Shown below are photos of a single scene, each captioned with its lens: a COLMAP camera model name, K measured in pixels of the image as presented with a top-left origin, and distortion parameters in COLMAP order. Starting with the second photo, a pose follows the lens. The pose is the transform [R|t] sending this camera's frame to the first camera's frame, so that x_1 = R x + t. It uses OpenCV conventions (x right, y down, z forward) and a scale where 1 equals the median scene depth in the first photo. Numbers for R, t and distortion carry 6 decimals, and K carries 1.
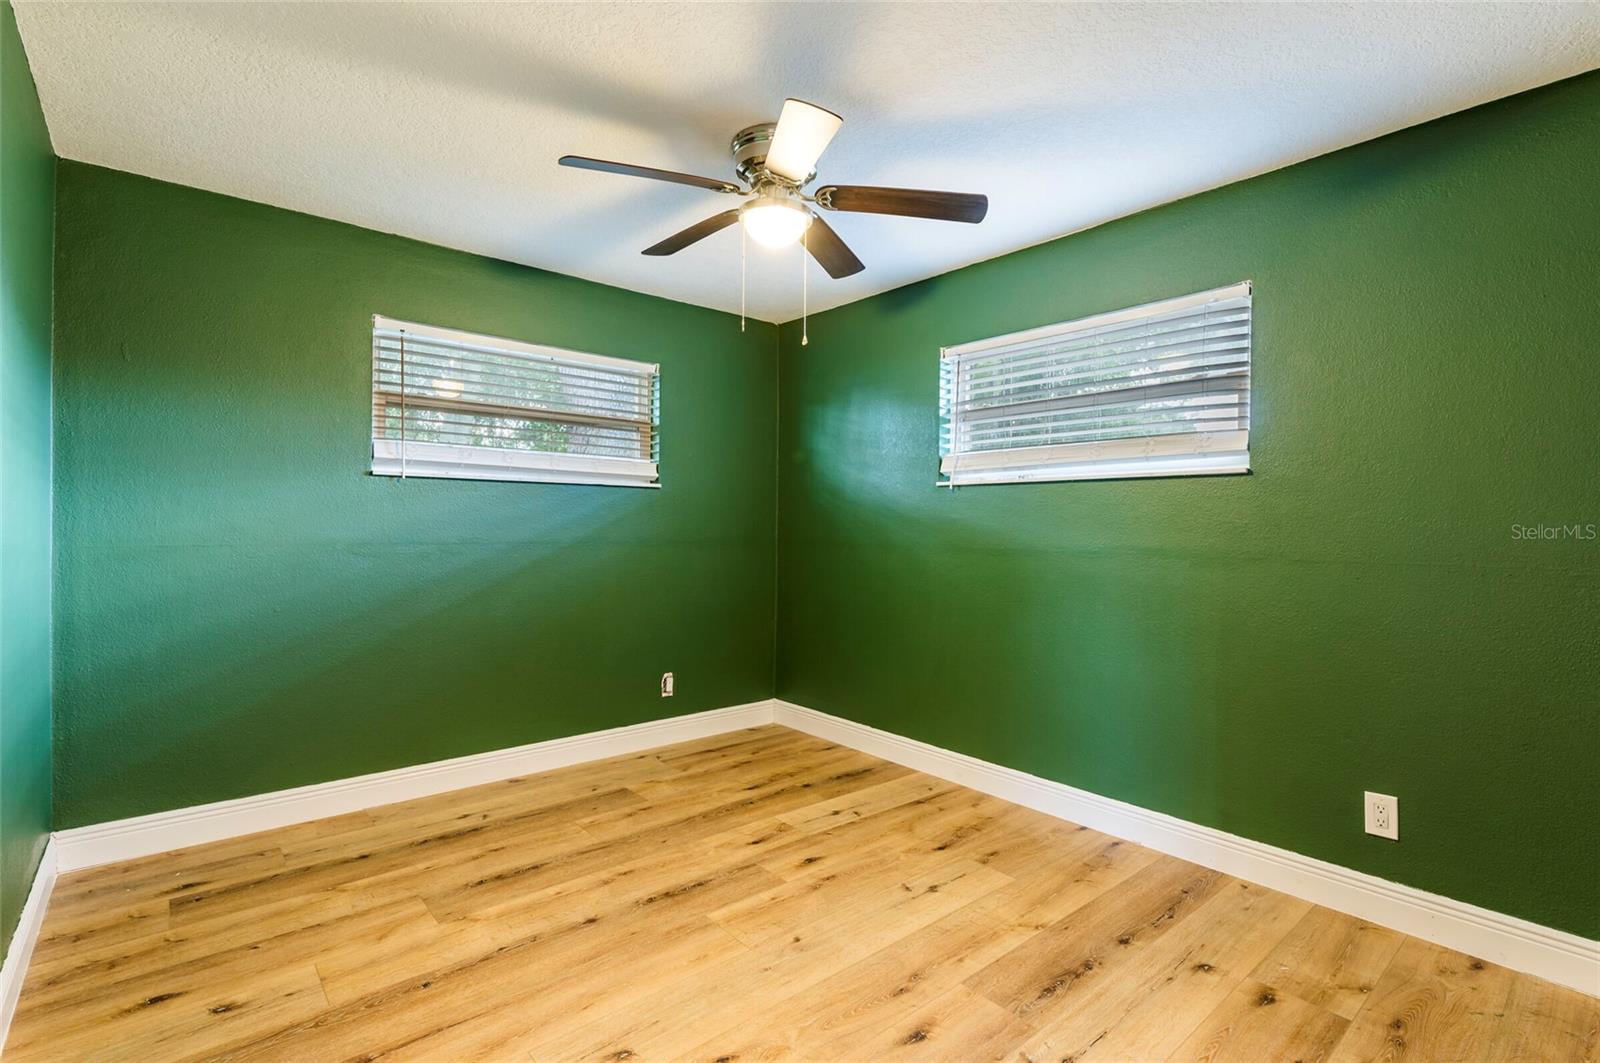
lens RADIAL K [[732.4, 0, 814.6], [0, 732.4, 533.0], [0, 0, 1]] dist [-0.000098, -0.001610]
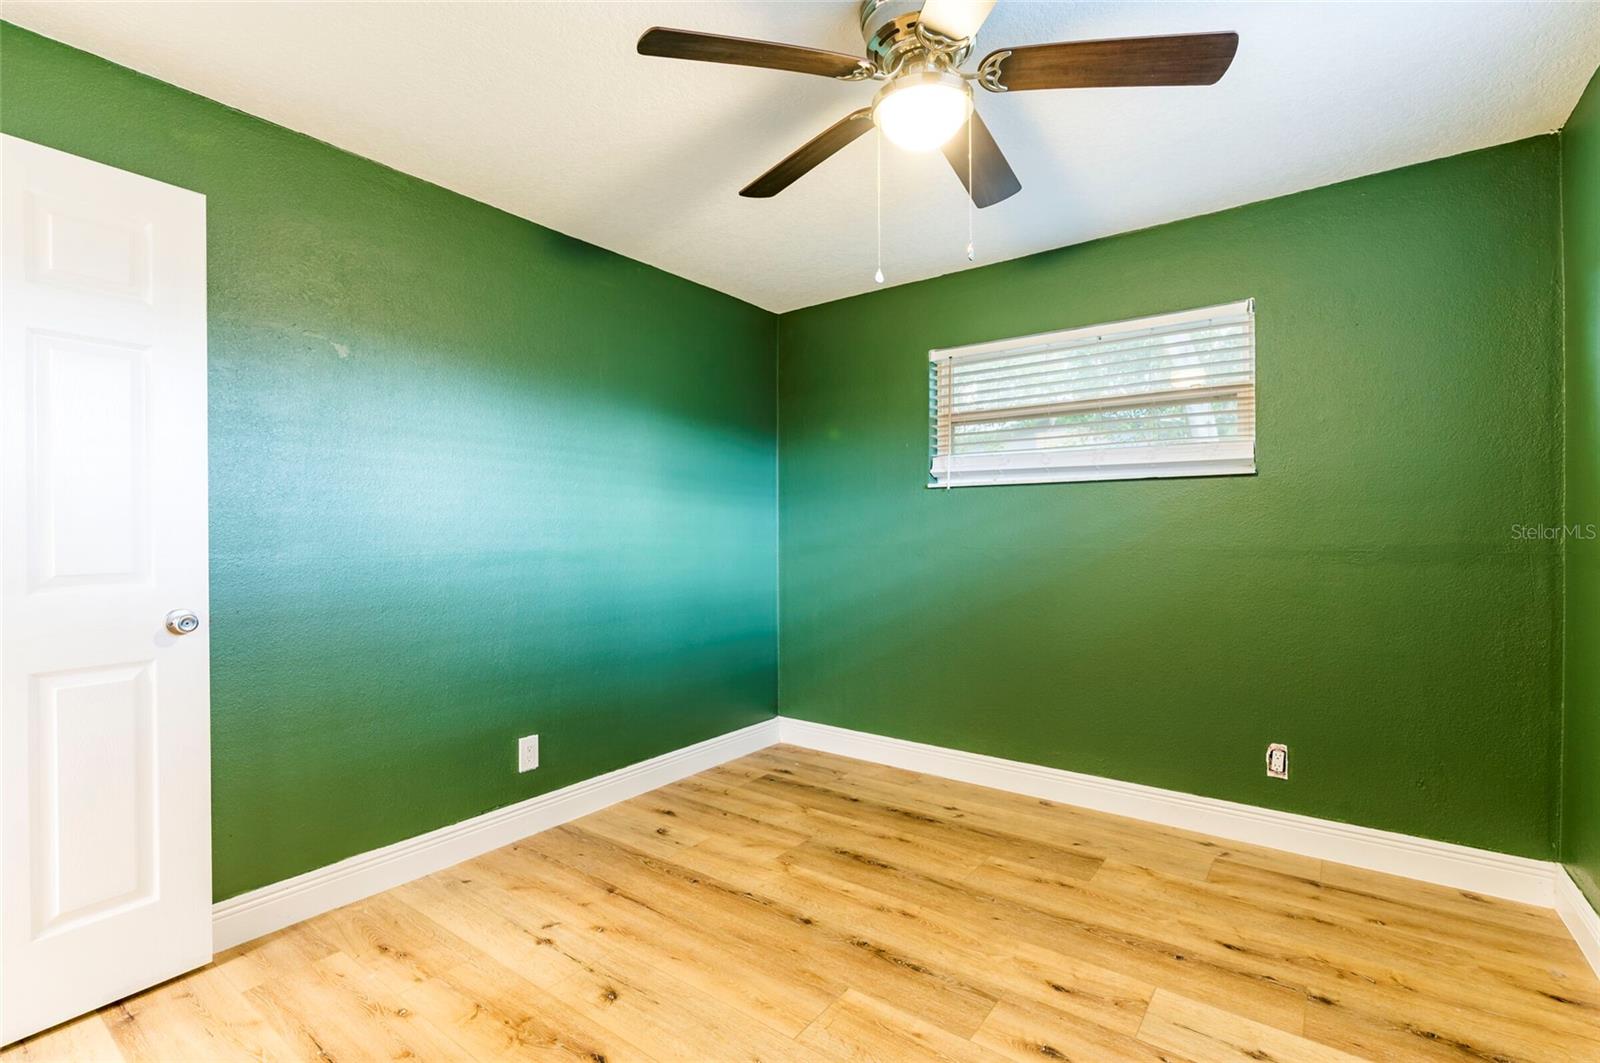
lens RADIAL K [[732.4, 0, 810.3], [0, 732.4, 529.6], [0, 0, 1]] dist [-0.000098, -0.001610]
pose [[0.213896, -0.009898, -0.976806, 0.534267], [-0.001970, 0.999942, -0.010563, -0.000653], [0.976854, 0.004184, 0.213864, 0.609477]]
